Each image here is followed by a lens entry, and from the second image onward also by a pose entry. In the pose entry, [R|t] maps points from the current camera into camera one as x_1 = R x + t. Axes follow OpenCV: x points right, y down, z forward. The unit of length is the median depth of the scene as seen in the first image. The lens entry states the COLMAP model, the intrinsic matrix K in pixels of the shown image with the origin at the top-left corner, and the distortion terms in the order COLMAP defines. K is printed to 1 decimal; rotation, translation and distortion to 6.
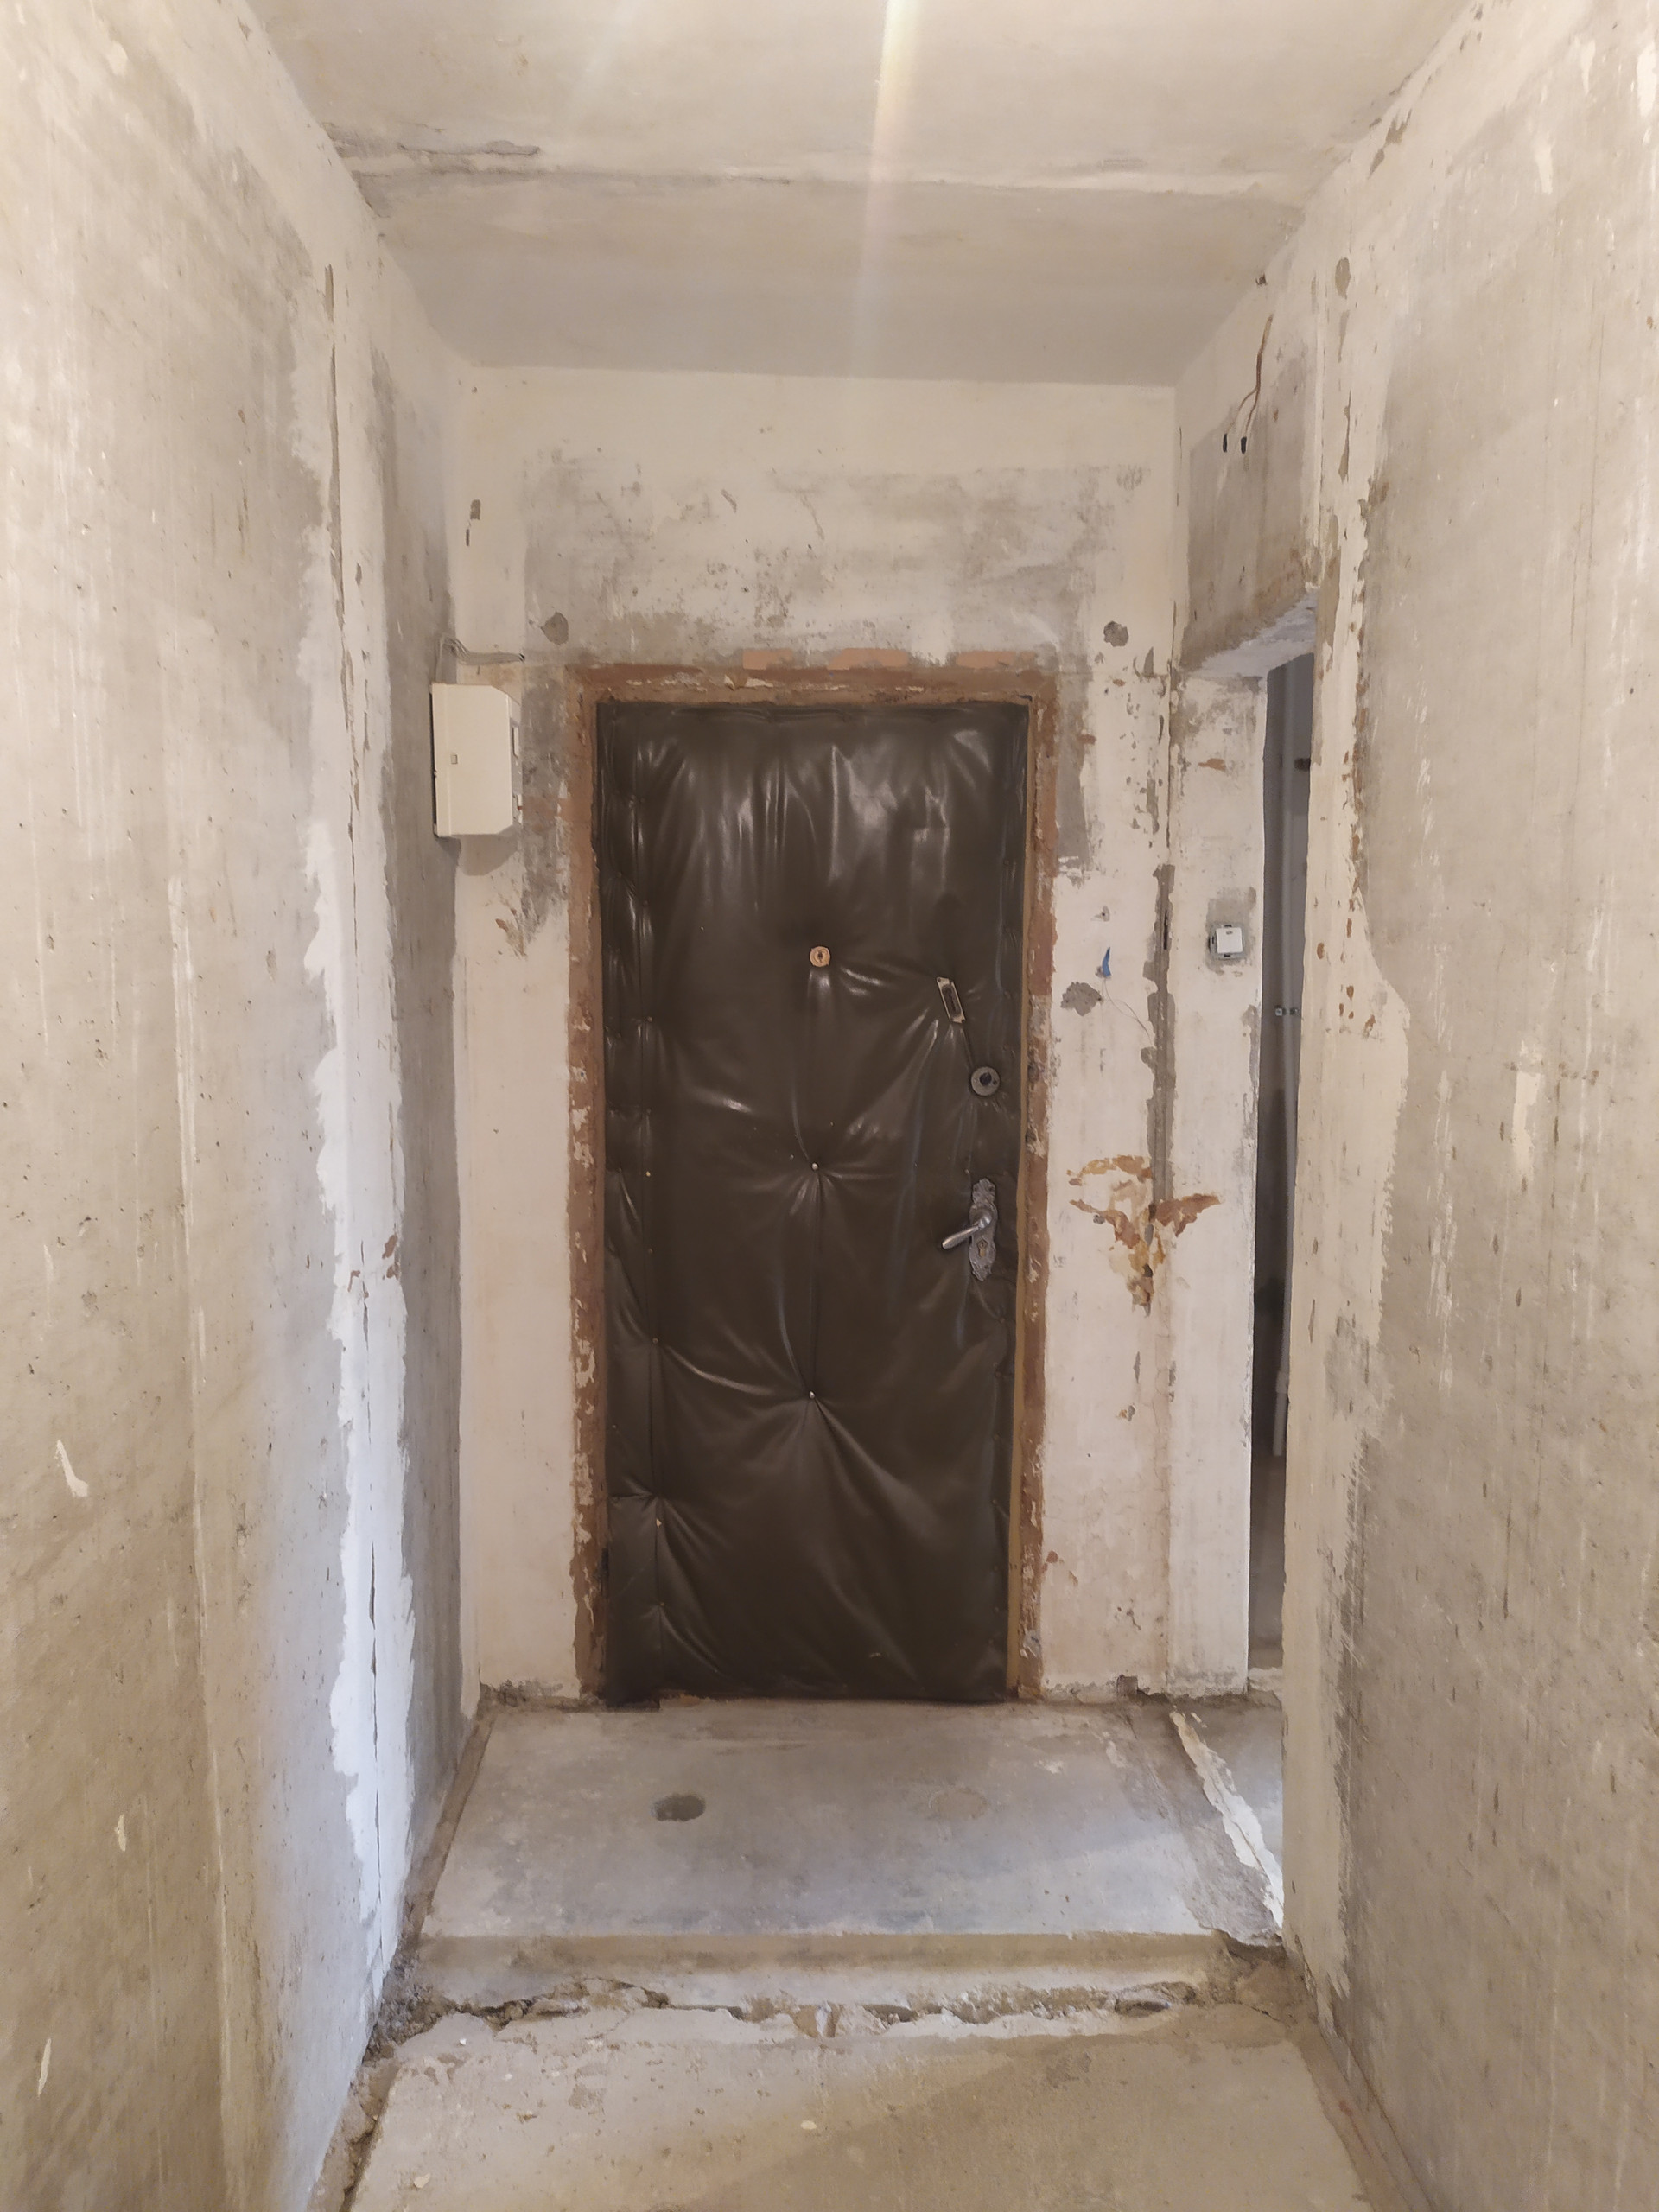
lens RADIAL K [[1628.9, 0, 828.2], [0, 1628.9, 1089.1], [0, 0, 1]] dist [0.045267, -0.009018]
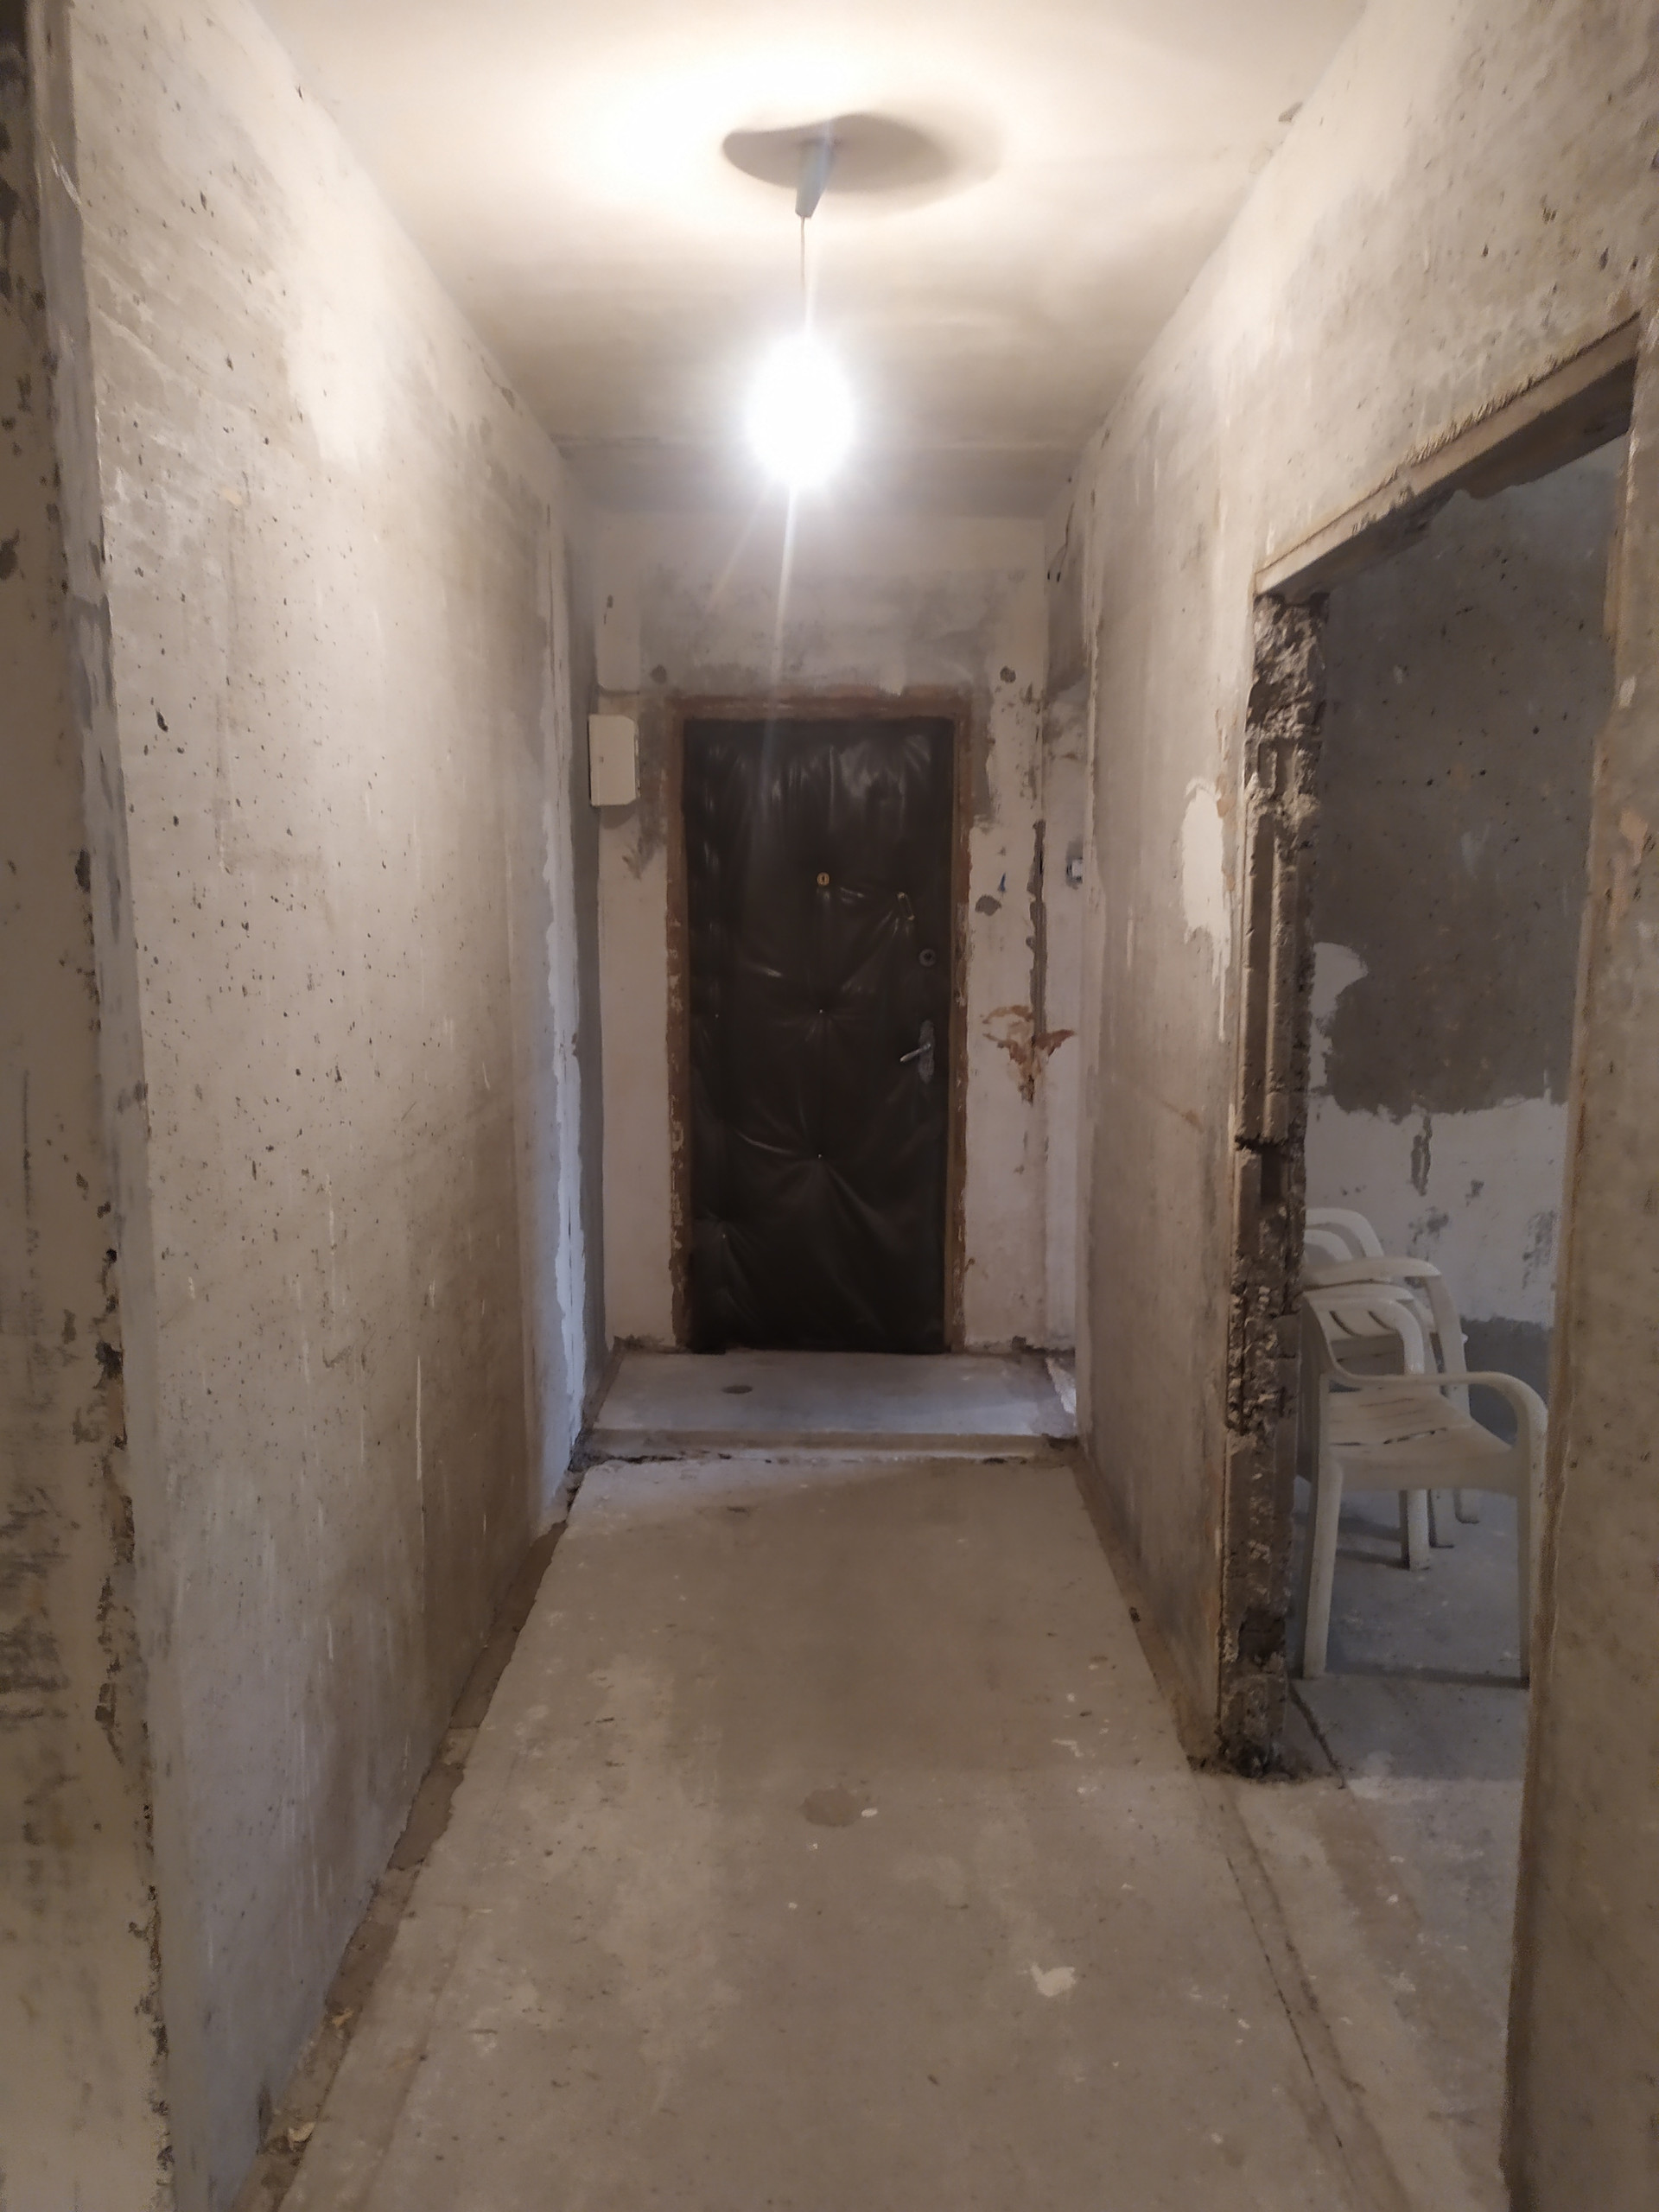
lens RADIAL K [[1628.9, 0, 836.4], [0, 1628.9, 1114.9], [0, 0, 1]] dist [0.045267, -0.009018]
pose [[0.999449, 0.001505, -0.033144, 0.061448], [-0.000008, 0.998982, 0.045118, 0.078014], [0.033178, -0.045092, 0.998432, -0.611423]]
